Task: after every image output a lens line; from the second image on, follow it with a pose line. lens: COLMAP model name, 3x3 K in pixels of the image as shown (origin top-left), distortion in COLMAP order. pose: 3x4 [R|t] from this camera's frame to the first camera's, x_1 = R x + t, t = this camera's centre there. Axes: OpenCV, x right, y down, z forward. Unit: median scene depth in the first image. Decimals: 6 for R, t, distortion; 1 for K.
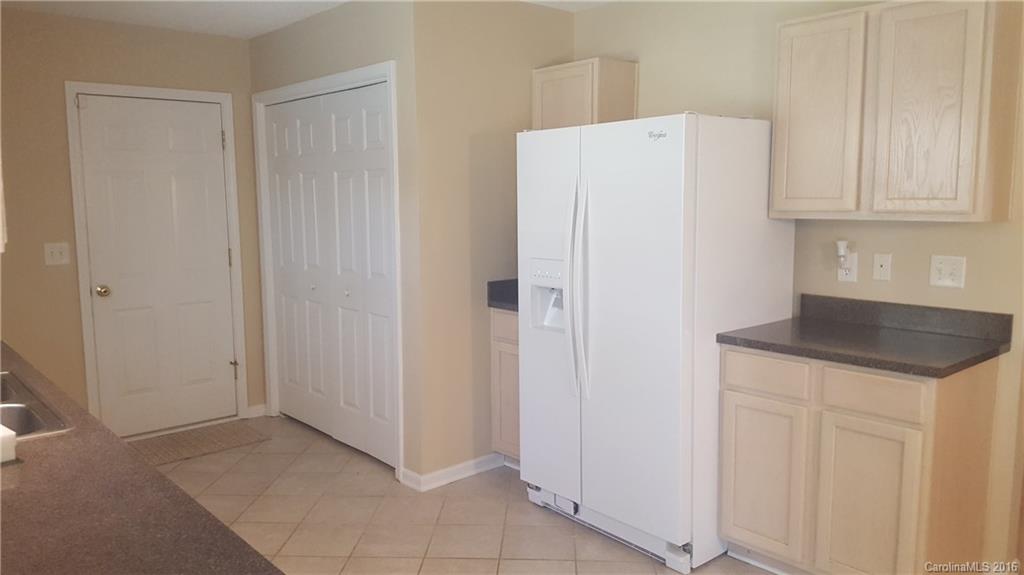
lens RADIAL K [[756.9, 0, 514.8], [0, 756.9, 287.7], [0, 0, 1]] dist [0.140739, -0.267428]
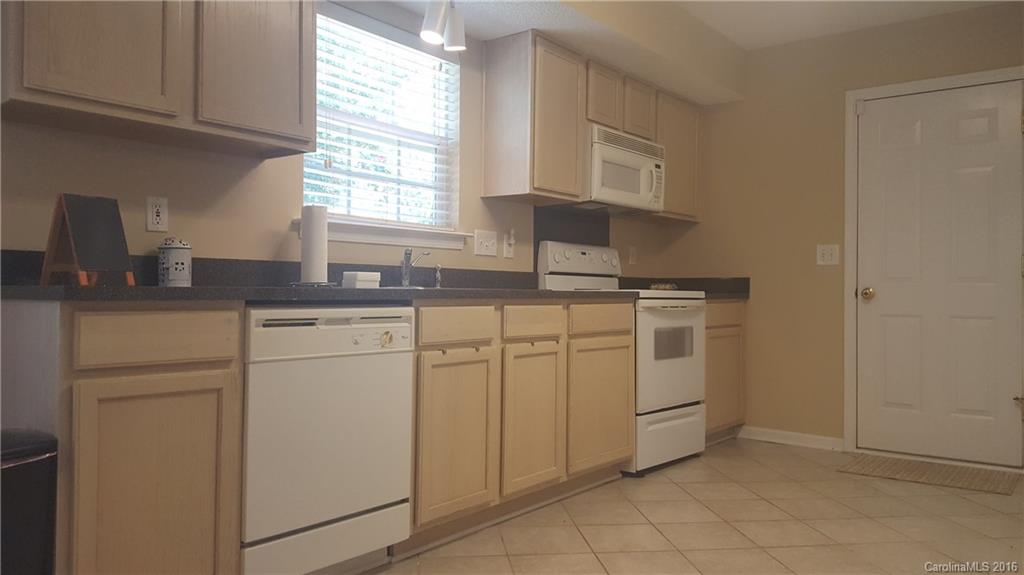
lens RADIAL K [[756.9, 0, 514.8], [0, 756.9, 287.7], [0, 0, 1]] dist [0.140739, -0.267428]
pose [[0.169109, -0.004982, -0.985585, 0.410813], [-0.131191, 0.990975, -0.027520, 0.094394], [0.976827, 0.133953, 0.166929, 0.436779]]
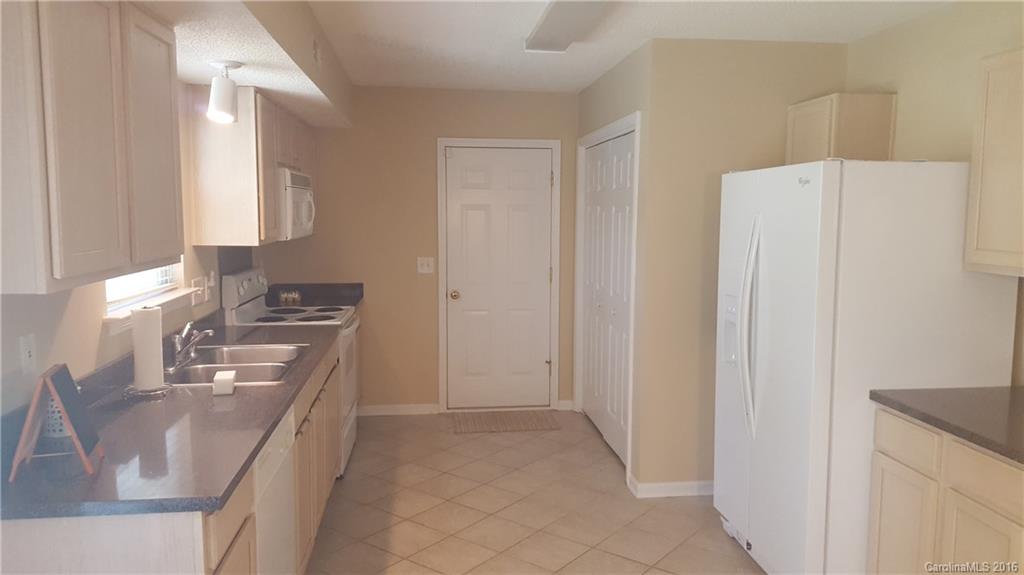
lens RADIAL K [[756.9, 0, 514.8], [0, 756.9, 287.7], [0, 0, 1]] dist [0.140739, -0.267428]
pose [[0.824198, 0.069285, -0.562047, 0.318283], [-0.079721, 0.996799, 0.005974, -0.026806], [0.560662, 0.039884, 0.827084, -0.024642]]
